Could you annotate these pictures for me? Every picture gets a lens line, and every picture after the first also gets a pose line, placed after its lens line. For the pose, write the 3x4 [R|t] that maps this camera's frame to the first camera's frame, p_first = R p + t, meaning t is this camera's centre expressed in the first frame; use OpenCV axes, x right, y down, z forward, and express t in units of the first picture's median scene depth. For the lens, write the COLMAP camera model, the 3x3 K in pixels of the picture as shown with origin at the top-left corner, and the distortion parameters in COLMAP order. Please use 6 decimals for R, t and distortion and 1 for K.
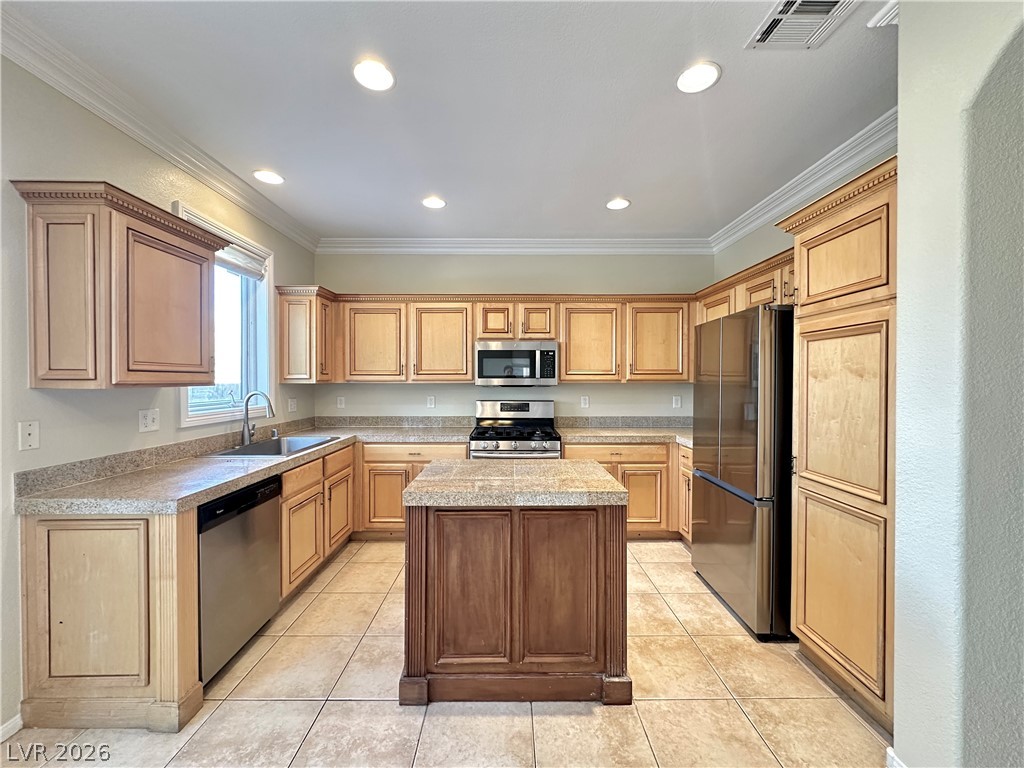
lens RADIAL K [[407.0, 0, 512.0], [0, 407.0, 384.0], [0, 0, 1]] dist [-0.004875, 0.000269]
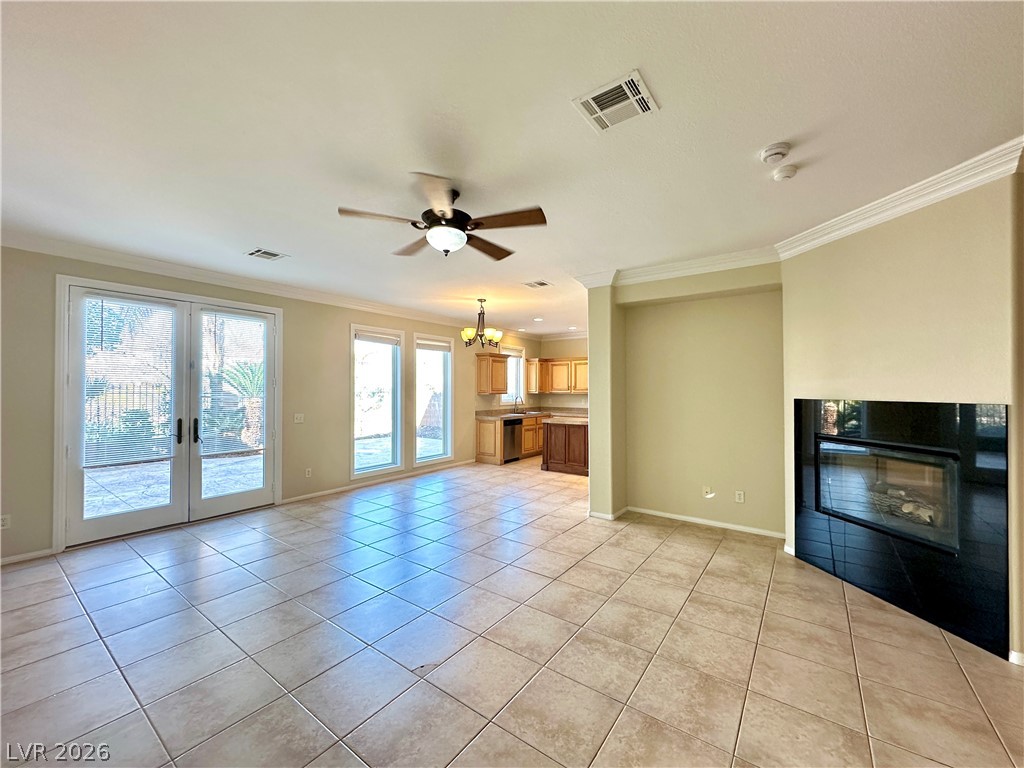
lens RADIAL K [[407.0, 0, 512.0], [0, 407.0, 384.0], [0, 0, 1]] dist [-0.004875, 0.000269]
pose [[0.805030, -0.006001, -0.593204, 1.022076], [-0.008203, 0.999741, -0.021246, -0.005393], [0.593178, 0.021970, 0.804771, -1.335765]]
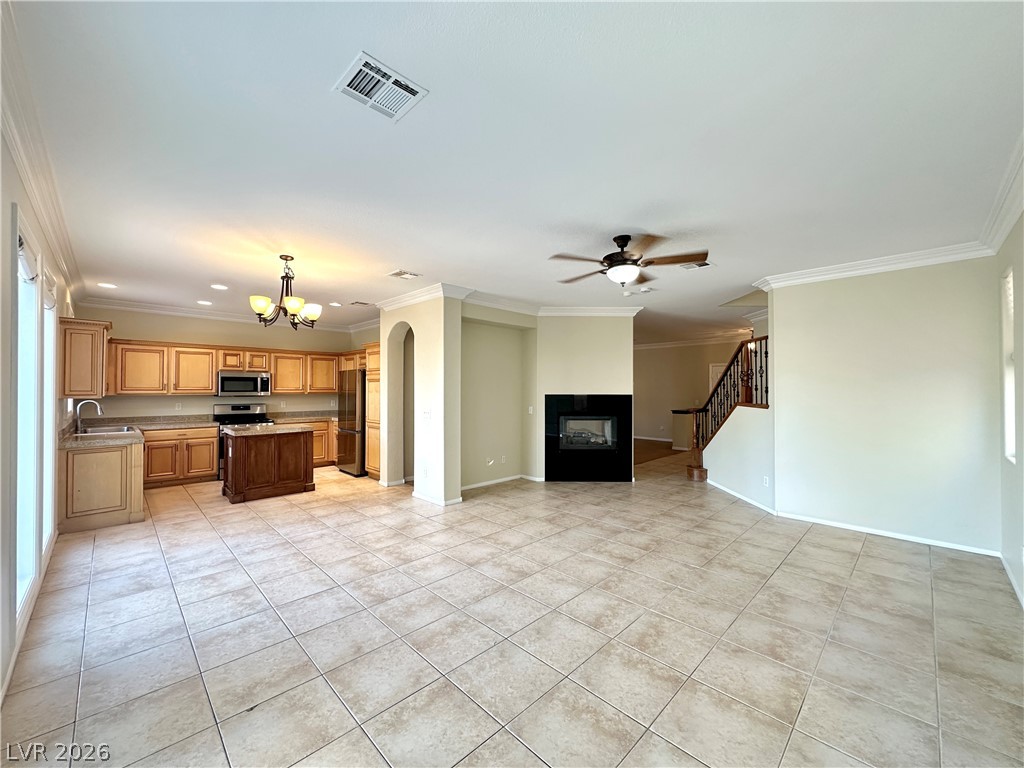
lens RADIAL K [[407.0, 0, 512.0], [0, 407.0, 384.0], [0, 0, 1]] dist [-0.004875, 0.000269]
pose [[0.713740, 0.009856, 0.700341, -0.462845], [0.005674, 0.999787, -0.019853, -0.006848], [-0.700388, 0.018143, 0.713532, -1.309543]]
